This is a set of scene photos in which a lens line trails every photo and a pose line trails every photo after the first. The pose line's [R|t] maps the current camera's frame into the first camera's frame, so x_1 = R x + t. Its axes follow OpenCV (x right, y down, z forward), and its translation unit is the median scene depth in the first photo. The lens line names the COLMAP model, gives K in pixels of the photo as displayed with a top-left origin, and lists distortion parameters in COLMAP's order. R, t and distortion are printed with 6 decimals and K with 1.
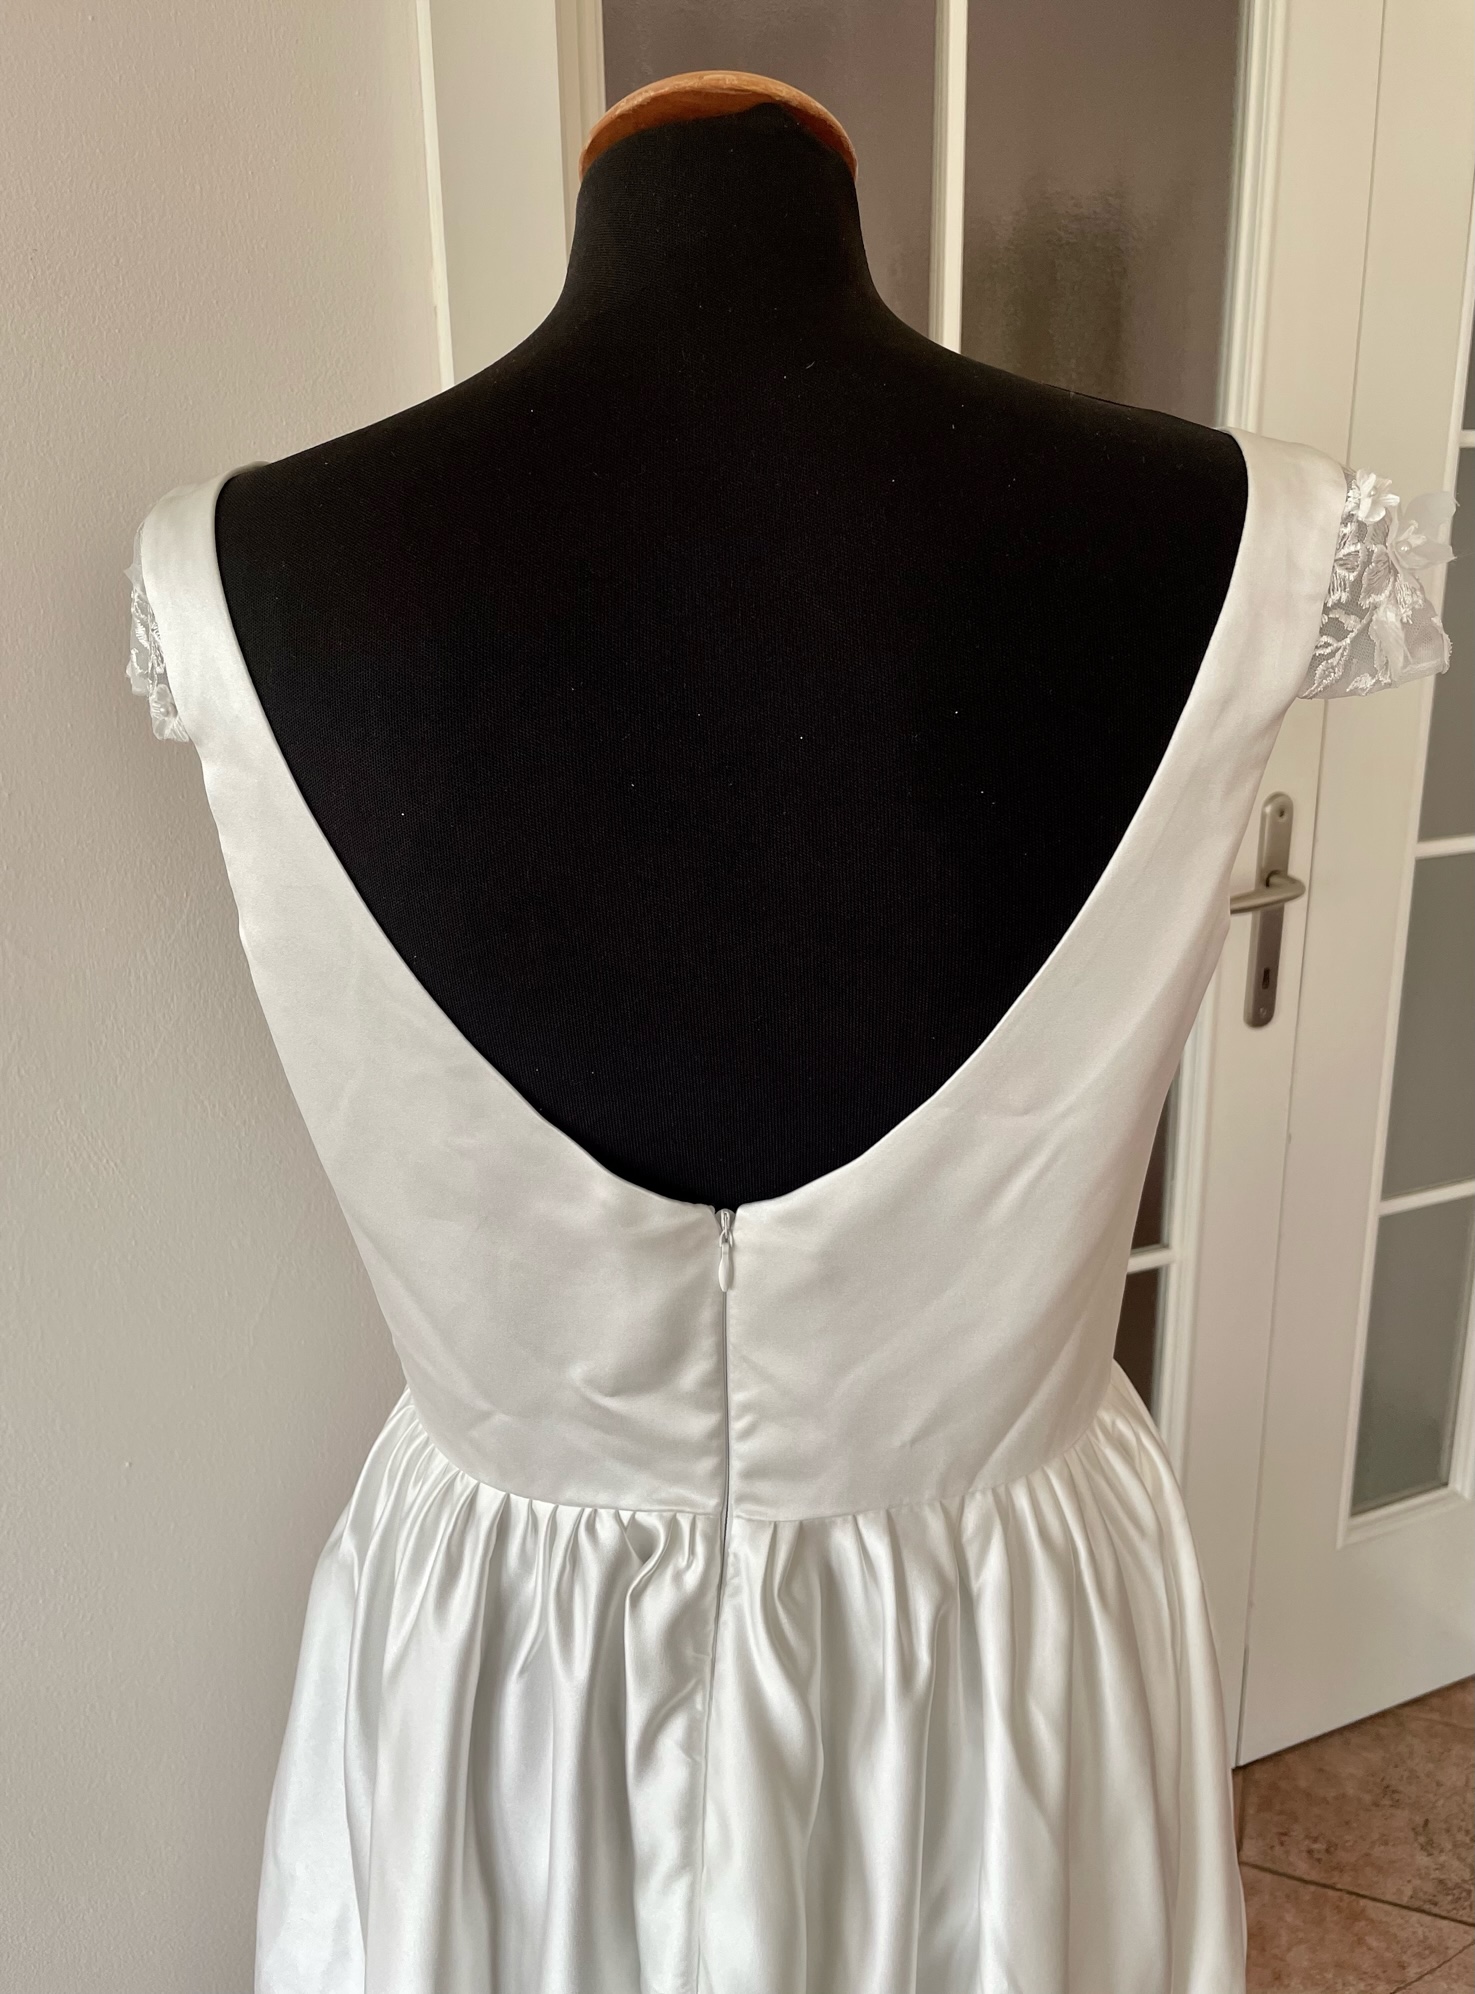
lens RADIAL K [[1527.5, 0, 725.8], [0, 1527.5, 991.9], [0, 0, 1]] dist [0.017150, -0.048325]
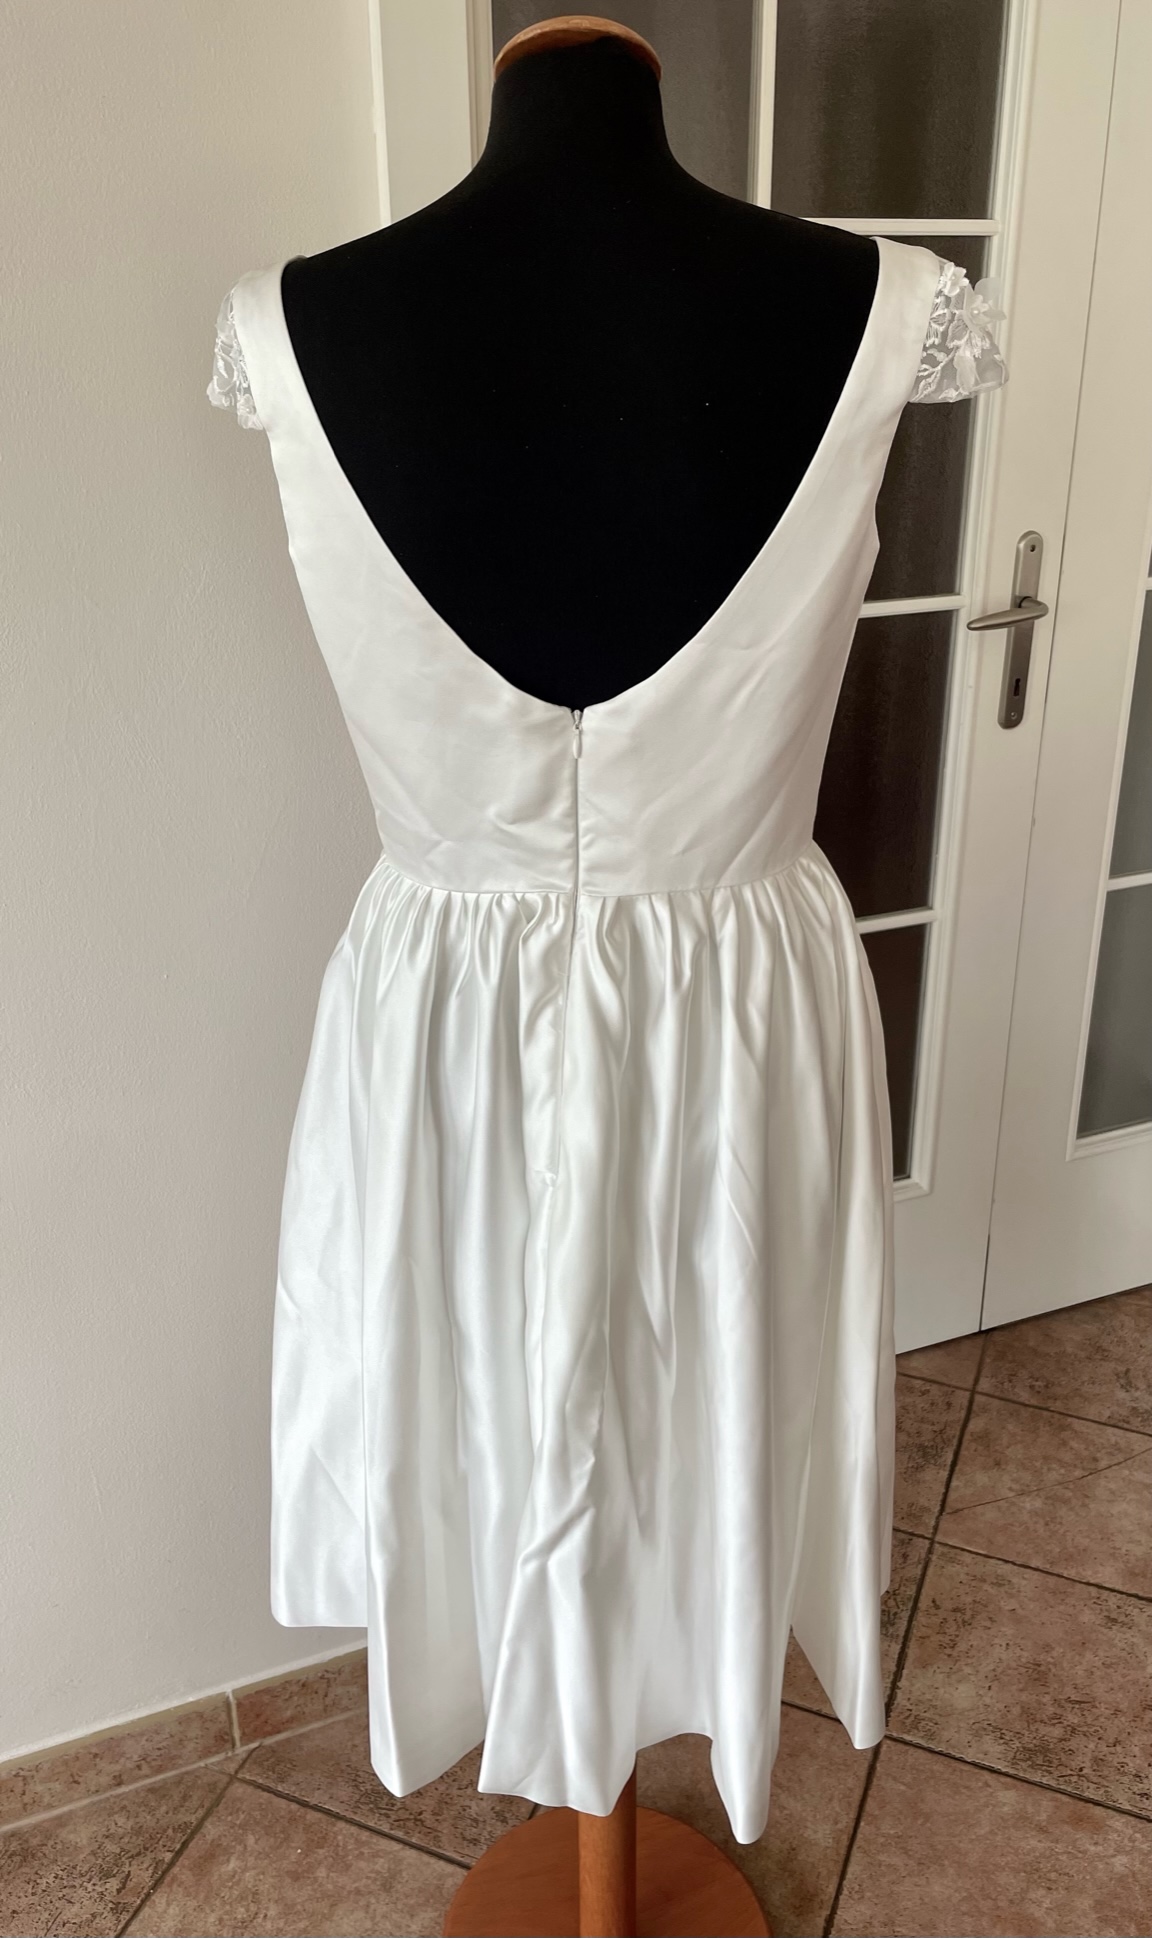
lens RADIAL K [[1518.2, 0, 570.8], [0, 1518.2, 983.6], [0, 0, 1]] dist [0.044886, -0.053837]
pose [[0.999953, 0.007127, -0.006551, 0.005763], [-0.006279, 0.992576, 0.121462, 0.231693], [0.007368, -0.121415, 0.992575, -0.733618]]
